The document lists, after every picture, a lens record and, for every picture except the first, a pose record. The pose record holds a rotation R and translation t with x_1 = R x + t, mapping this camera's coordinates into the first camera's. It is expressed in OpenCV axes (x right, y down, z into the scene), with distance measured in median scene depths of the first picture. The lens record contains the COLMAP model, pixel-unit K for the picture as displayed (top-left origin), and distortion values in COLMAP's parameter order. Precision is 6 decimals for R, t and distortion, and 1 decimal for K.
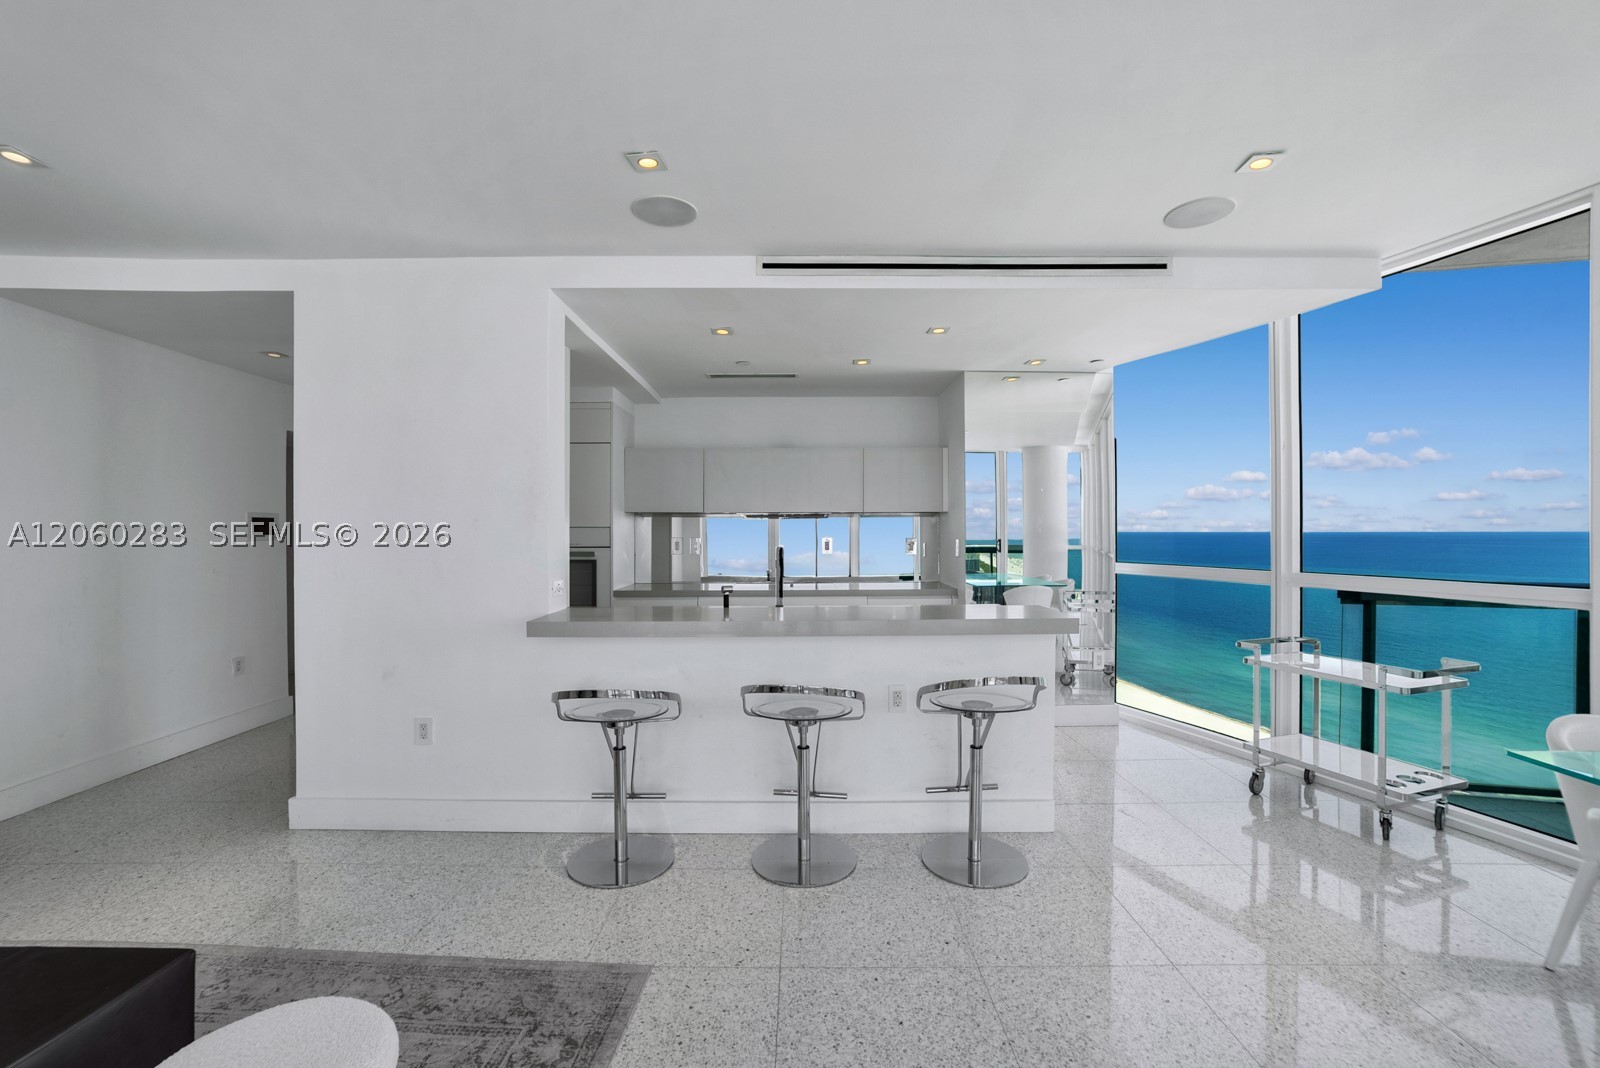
lens RADIAL K [[673.6, 0, 762.4], [0, 673.6, 529.9], [0, 0, 1]] dist [-0.045469, 0.021411]
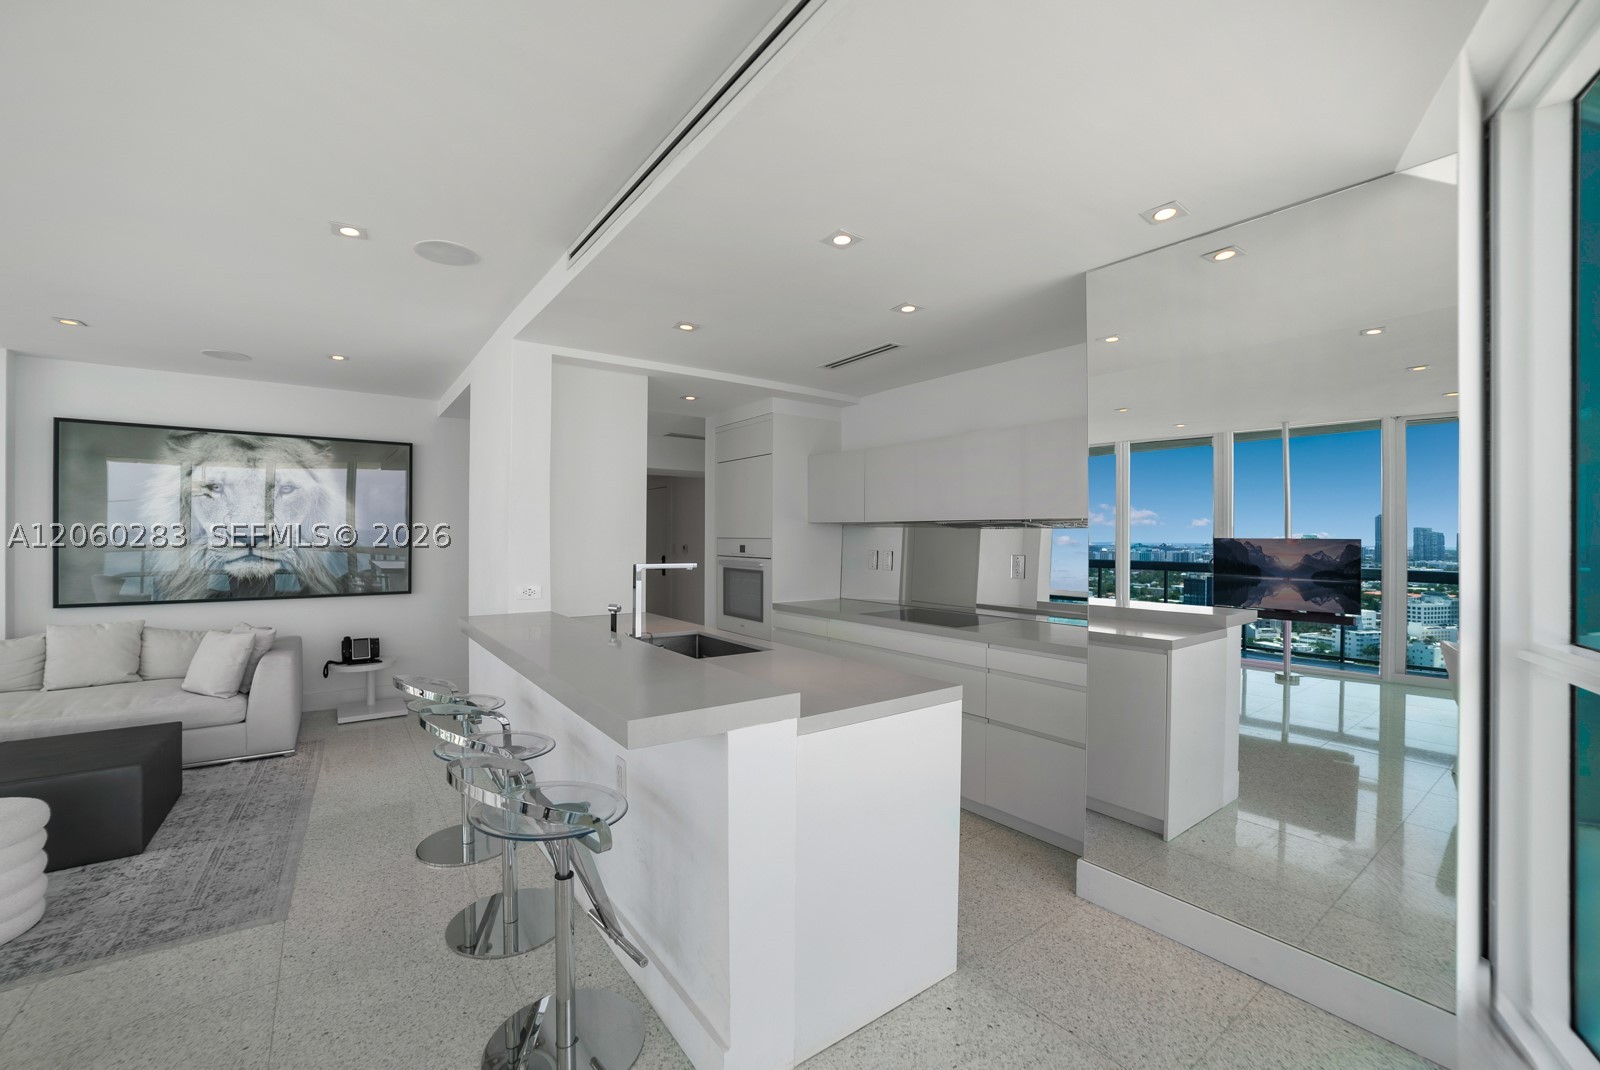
lens RADIAL K [[625.9, 0, 765.6], [0, 625.9, 536.3], [0, 0, 1]] dist [-0.014177, 0.000444]
pose [[0.595539, 0.004937, -0.803311, 0.973672], [0.005102, 0.999938, 0.009927, -0.029084], [0.803310, -0.010010, 0.595477, 0.822523]]
